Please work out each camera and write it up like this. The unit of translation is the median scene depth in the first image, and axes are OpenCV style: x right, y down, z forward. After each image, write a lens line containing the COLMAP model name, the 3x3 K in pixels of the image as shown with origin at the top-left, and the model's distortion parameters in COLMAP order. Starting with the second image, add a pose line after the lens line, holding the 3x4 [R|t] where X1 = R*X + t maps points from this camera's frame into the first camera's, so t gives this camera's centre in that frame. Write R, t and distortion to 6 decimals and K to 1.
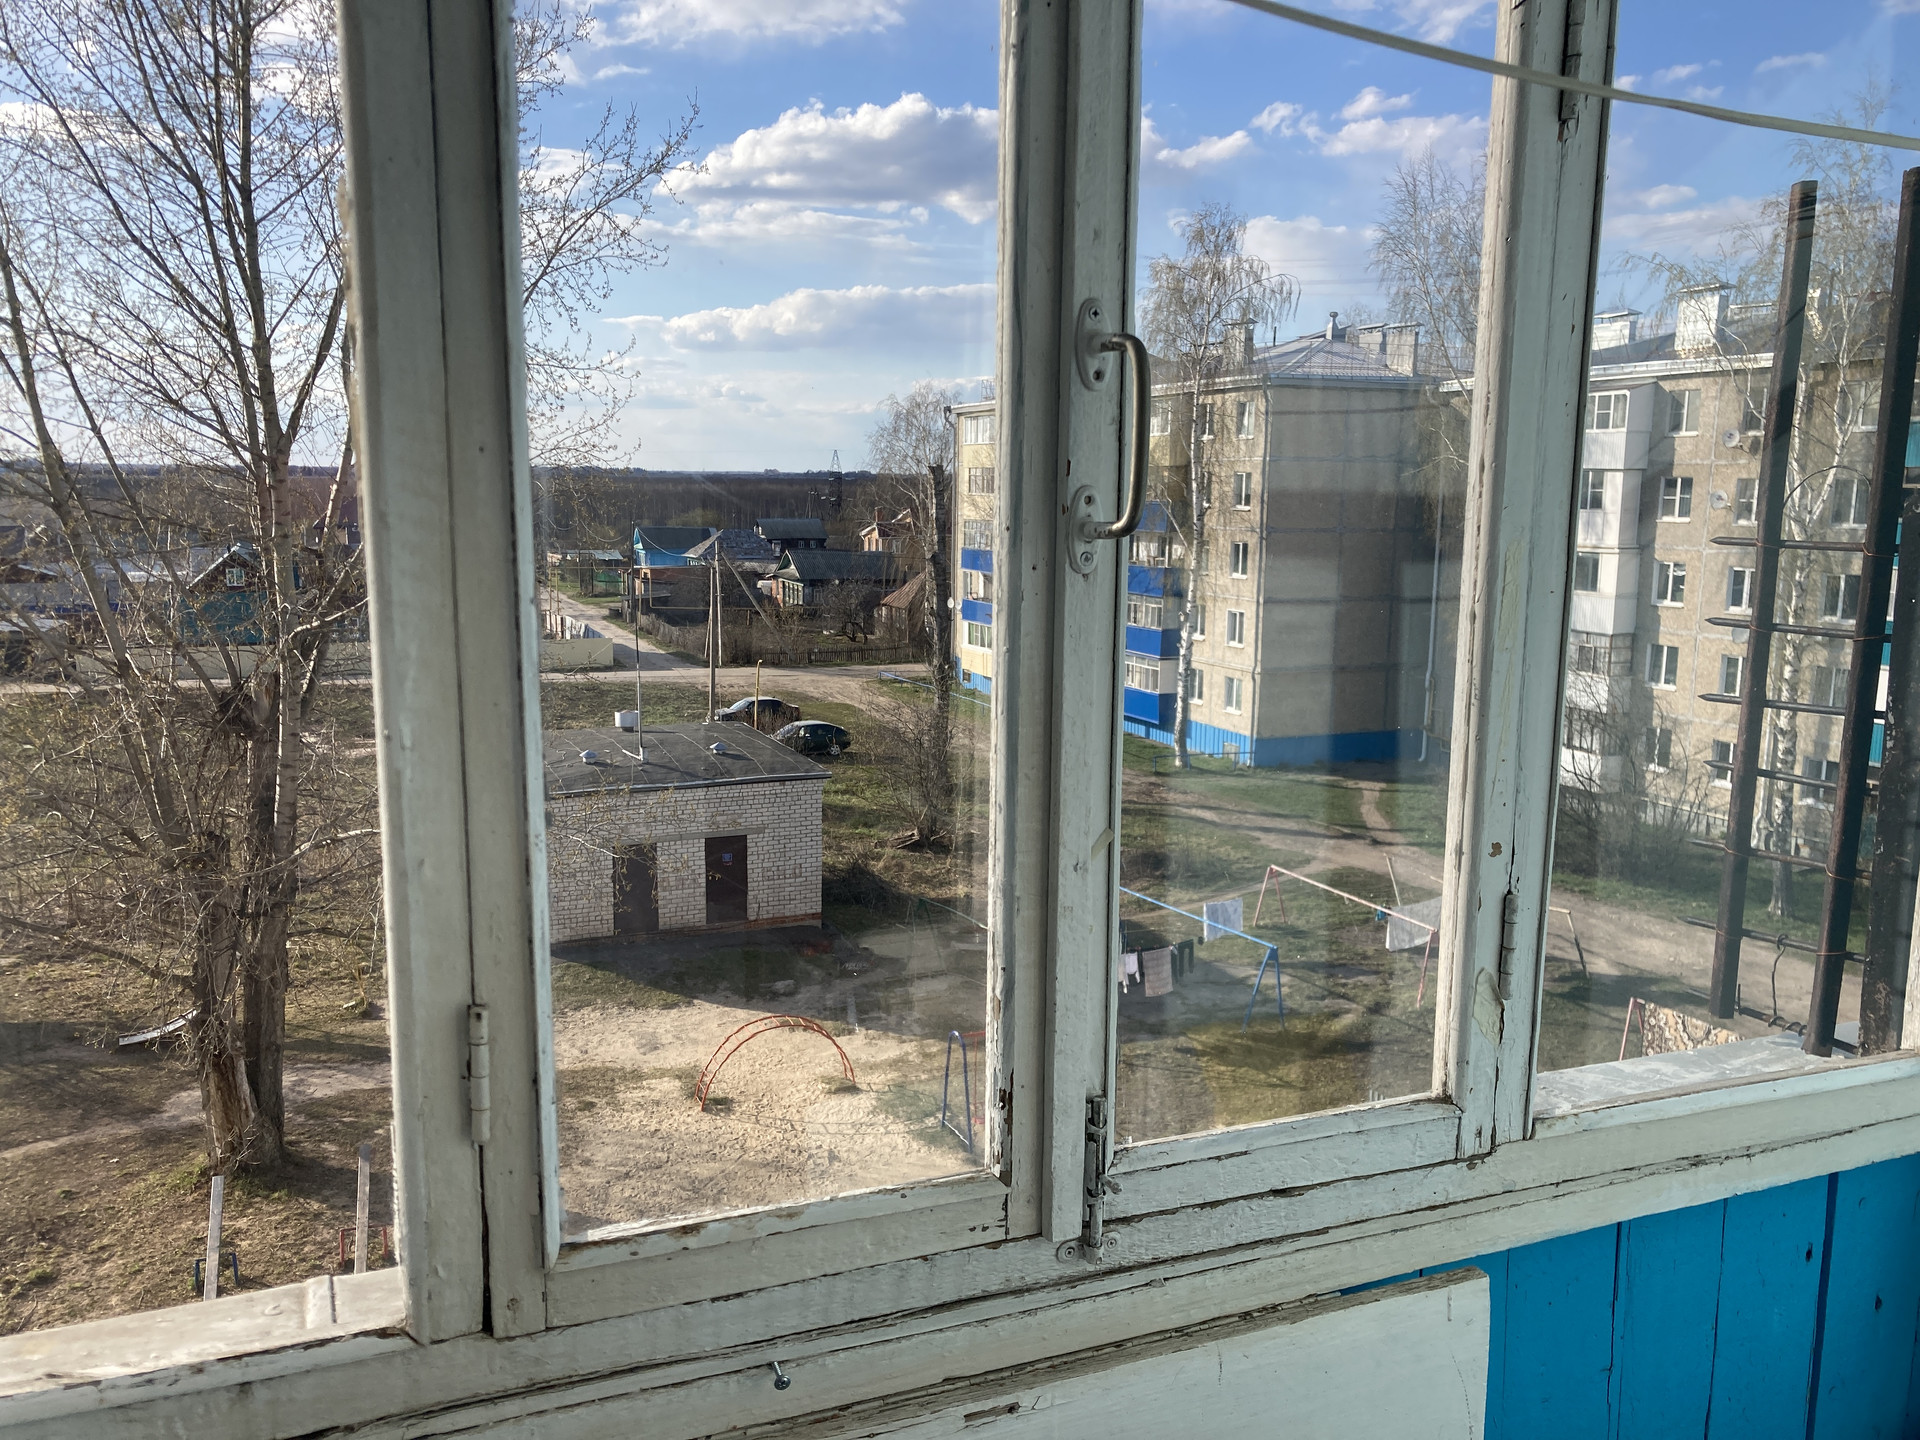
lens RADIAL K [[1586.1, 0, 924.9], [0, 1586.1, 734.0], [0, 0, 1]] dist [0.049475, -0.048929]
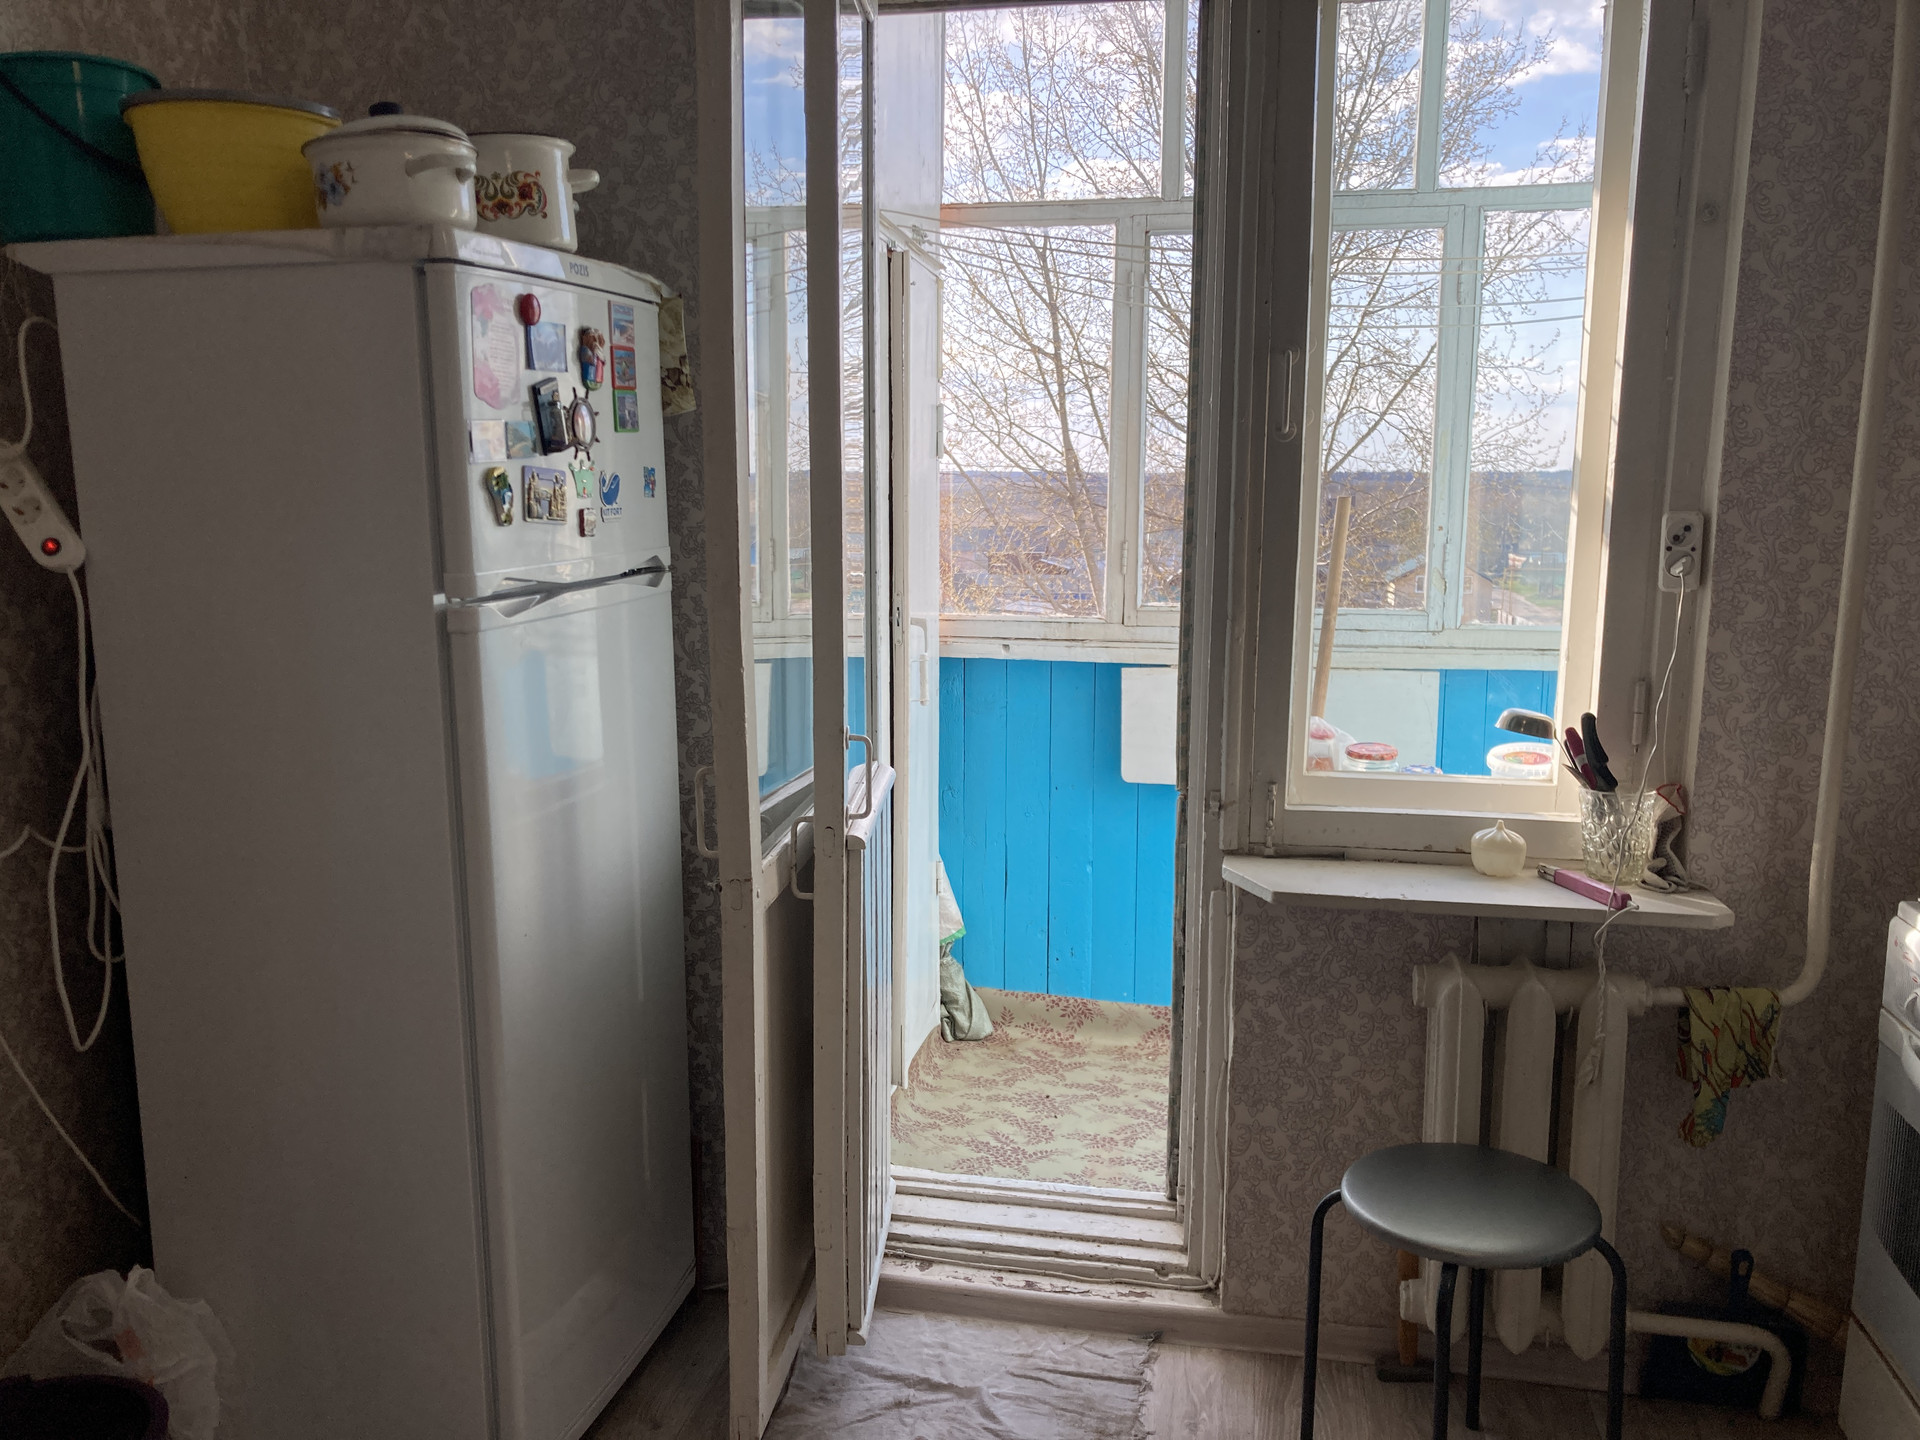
lens RADIAL K [[1586.1, 0, 923.2], [0, 1586.1, 739.6], [0, 0, 1]] dist [0.049475, -0.048929]
pose [[0.832753, 0.081503, -0.547612, 0.064655], [-0.081140, 0.996392, 0.024907, 0.025108], [0.547666, 0.023692, 0.836361, -0.111908]]
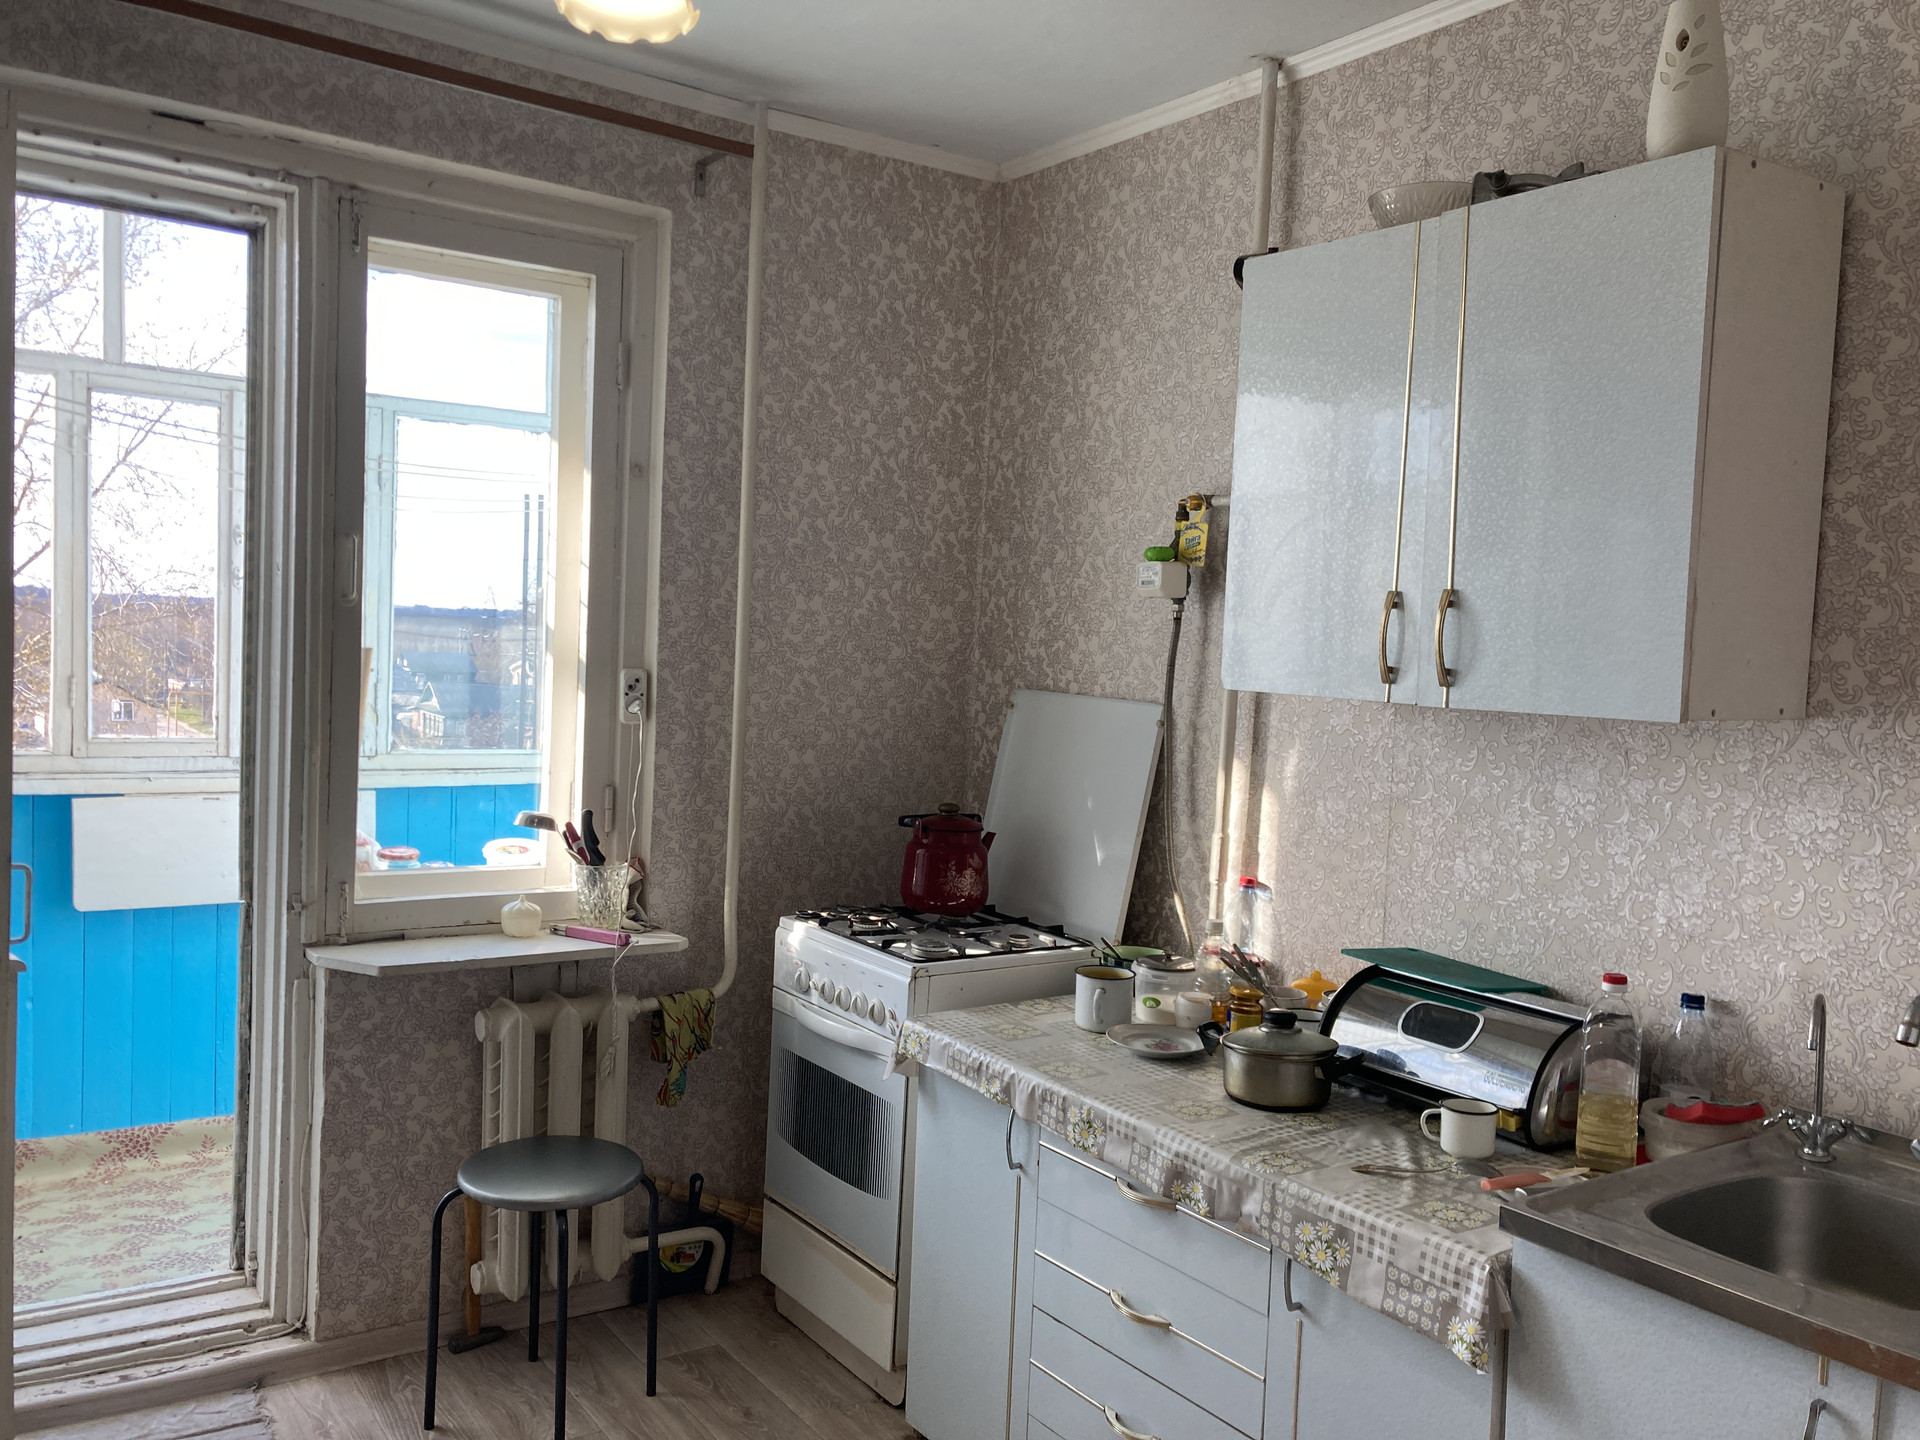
lens RADIAL K [[1586.1, 0, 952.8], [0, 1586.1, 722.6], [0, 0, 1]] dist [0.049475, -0.048929]
pose [[0.974760, 0.022936, 0.222076, 0.043661], [-0.000916, 0.995112, -0.098753, 0.028837], [-0.223256, 0.096057, 0.970015, -0.150769]]
